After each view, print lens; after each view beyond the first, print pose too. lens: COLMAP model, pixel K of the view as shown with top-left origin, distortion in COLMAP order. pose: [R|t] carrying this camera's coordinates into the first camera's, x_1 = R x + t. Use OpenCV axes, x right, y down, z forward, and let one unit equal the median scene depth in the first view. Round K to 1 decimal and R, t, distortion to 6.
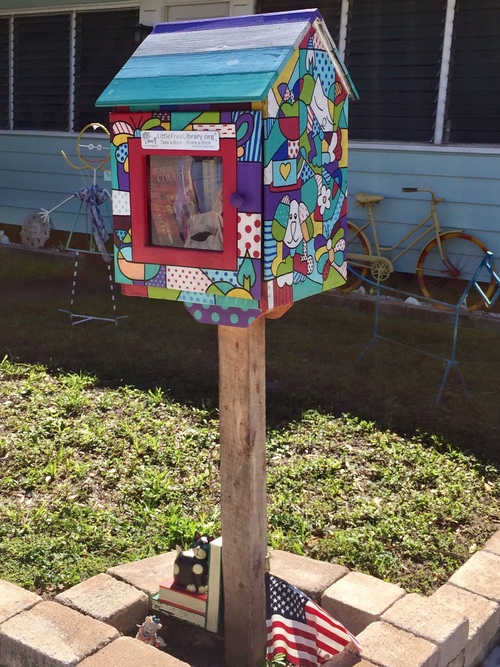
lens RADIAL K [[764.5, 0, 249.9], [0, 764.5, 333.1], [0, 0, 1]] dist [0.012191, 0.000000]
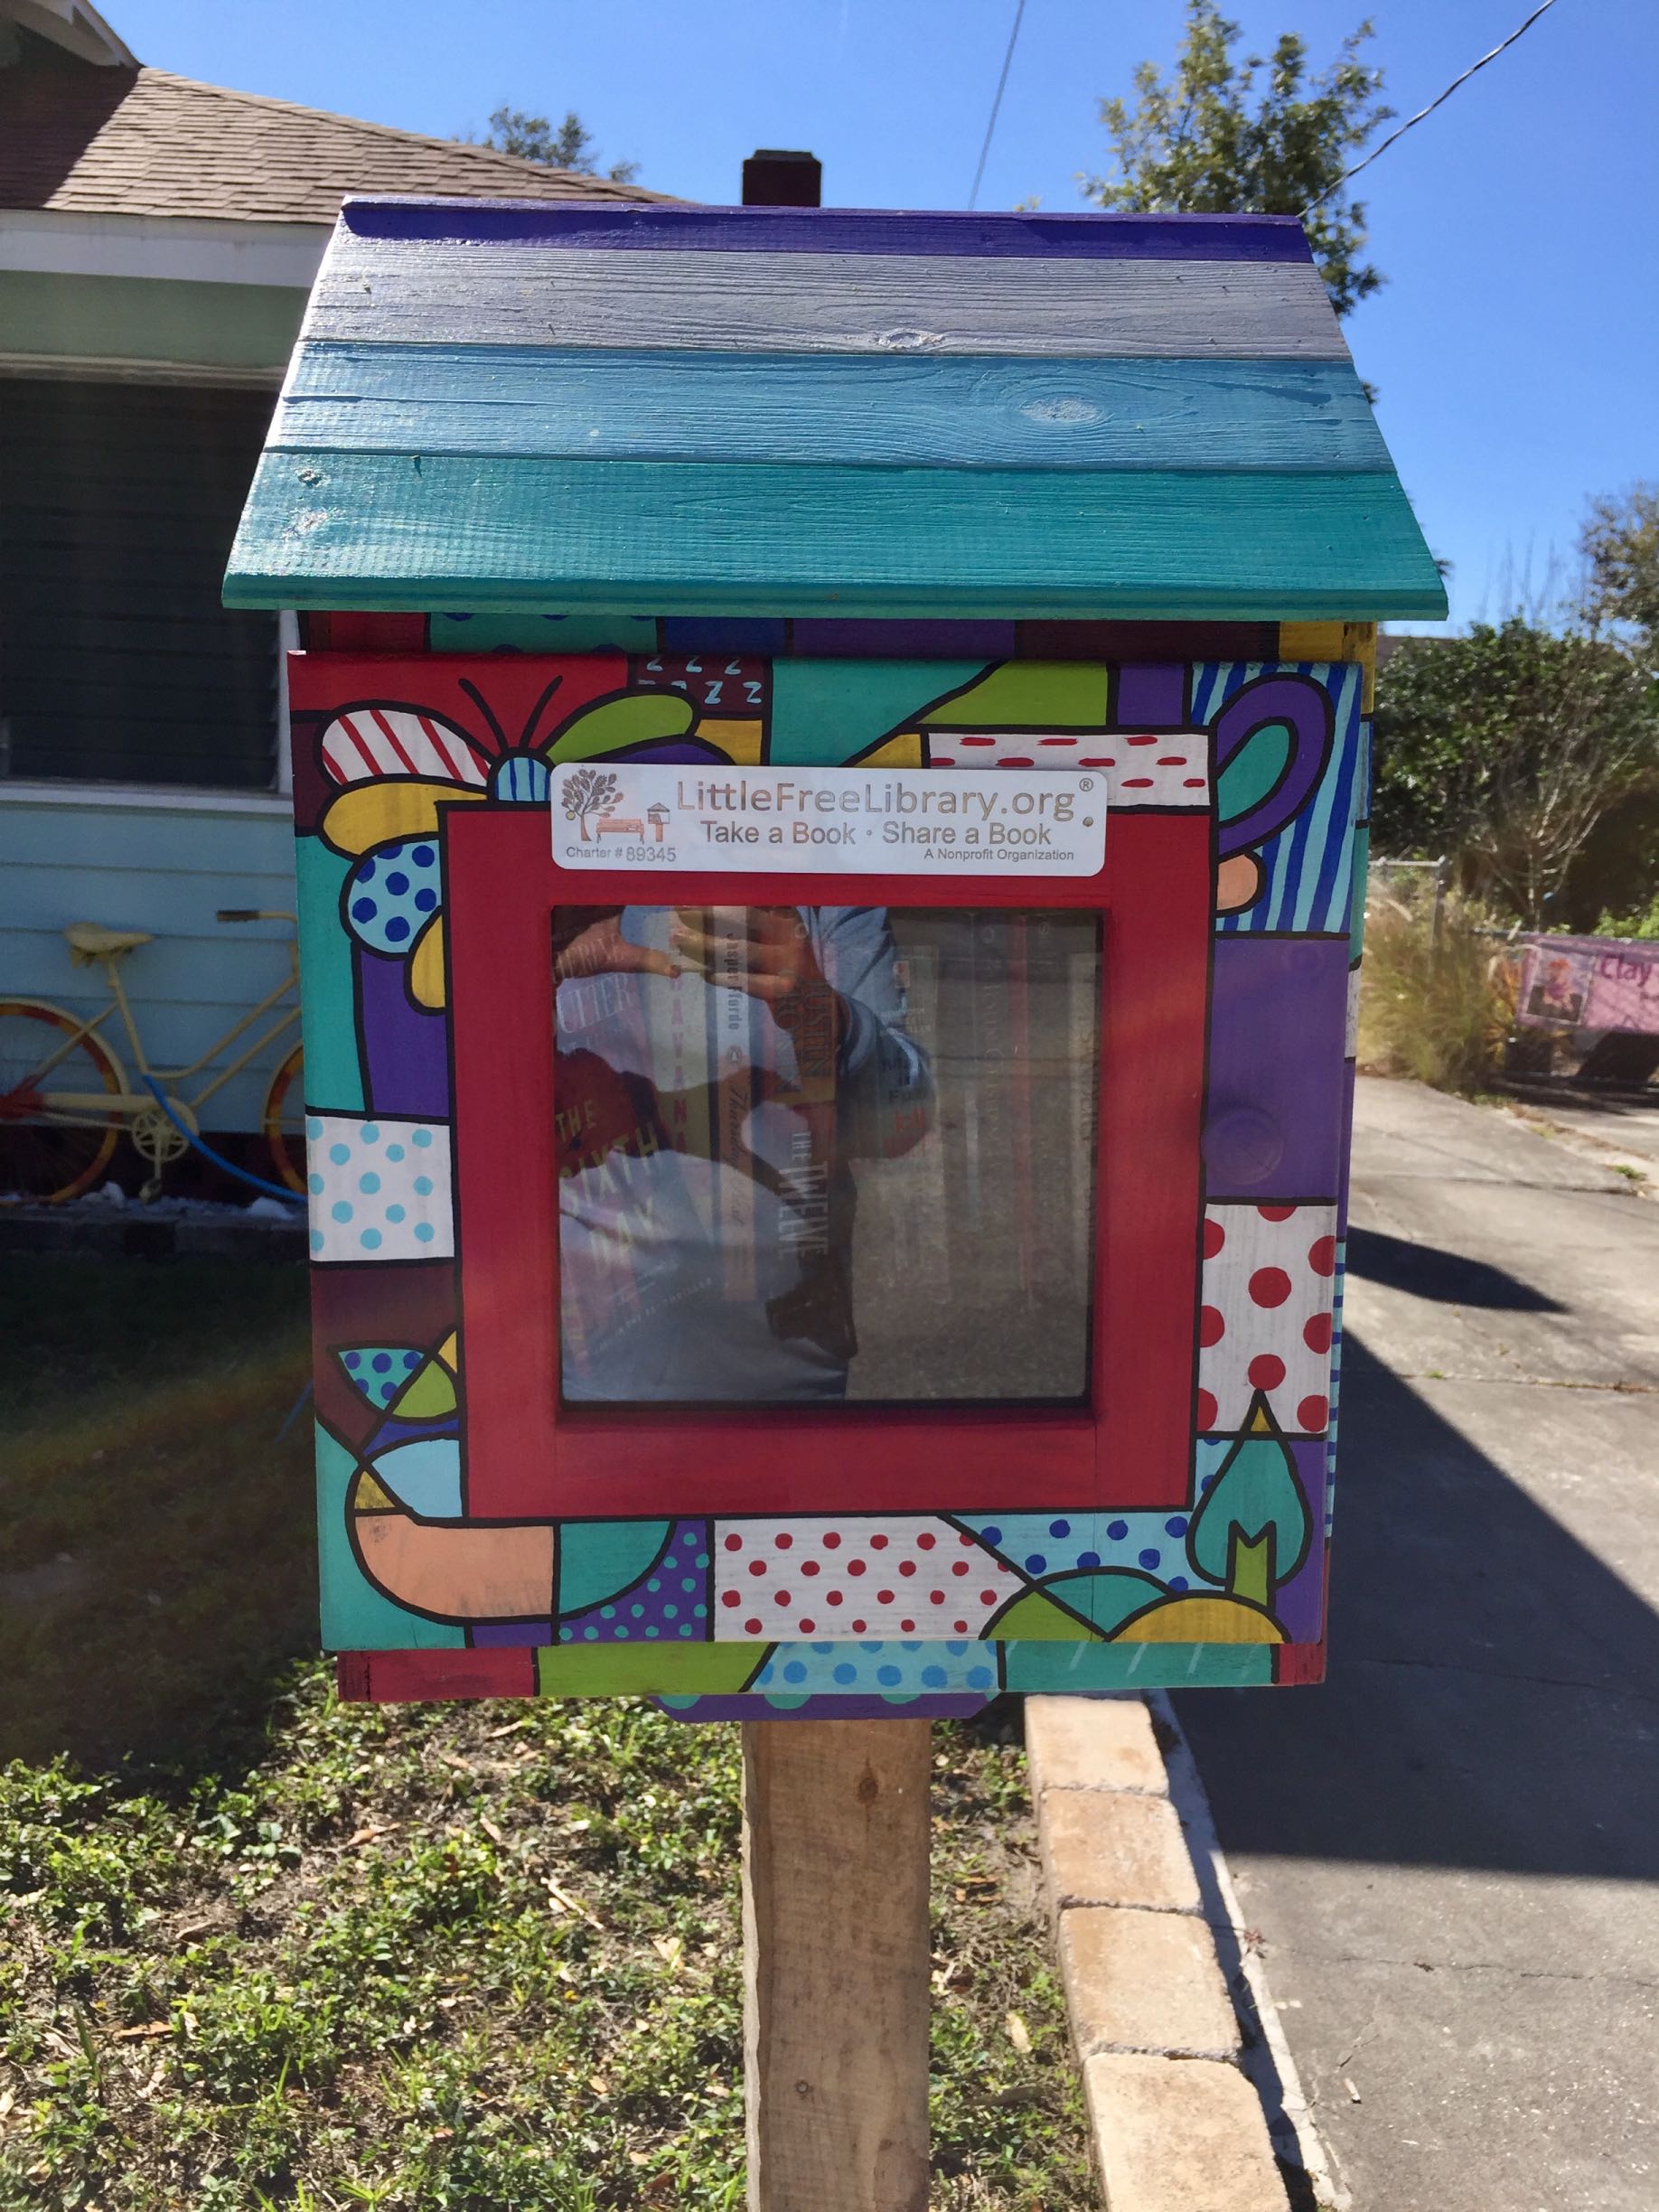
lens RADIAL K [[1871.0, 0, 830.3], [0, 1871.0, 1108.4], [0, 0, 1]] dist [0.024035, 0.006010]
pose [[0.842651, -0.090112, 0.530866, -0.315739], [0.129528, 0.990870, -0.037406, -0.167376], [-0.522648, 0.100282, 0.846630, 0.631748]]
